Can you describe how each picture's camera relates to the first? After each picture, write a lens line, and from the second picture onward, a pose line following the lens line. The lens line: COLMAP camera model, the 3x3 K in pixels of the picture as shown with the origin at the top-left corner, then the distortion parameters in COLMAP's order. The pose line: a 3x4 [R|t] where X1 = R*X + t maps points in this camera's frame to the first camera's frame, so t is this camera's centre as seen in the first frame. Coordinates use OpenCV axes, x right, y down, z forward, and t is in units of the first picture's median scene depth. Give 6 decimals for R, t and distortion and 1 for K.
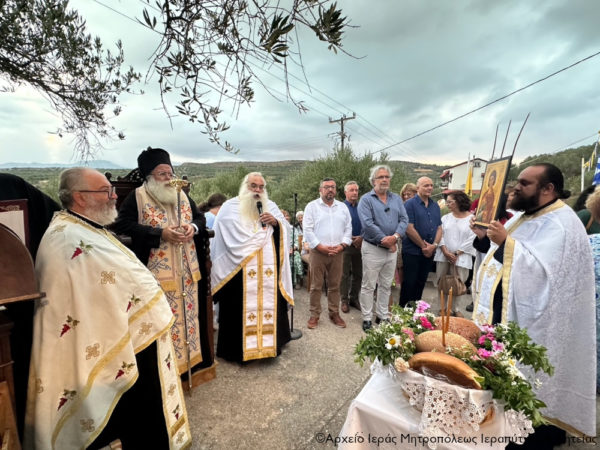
lens RADIAL K [[302.2, 0, 298.4], [0, 302.2, 221.3], [0, 0, 1]] dist [-0.019427, 0.001858]
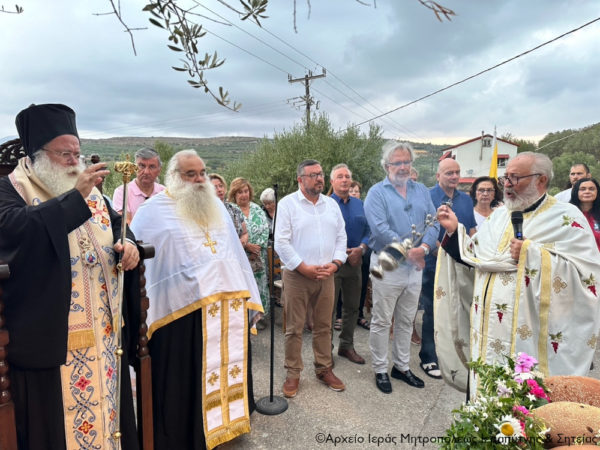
lens RADIAL K [[424.3, 0, 294.5], [0, 424.3, 234.6], [0, 0, 1]] dist [0.046969, -0.052077]
pose [[0.992426, -0.017471, 0.121599, -0.079678], [0.014311, 0.999538, 0.026807, -0.006806], [-0.122011, -0.024864, 0.992217, 0.080857]]
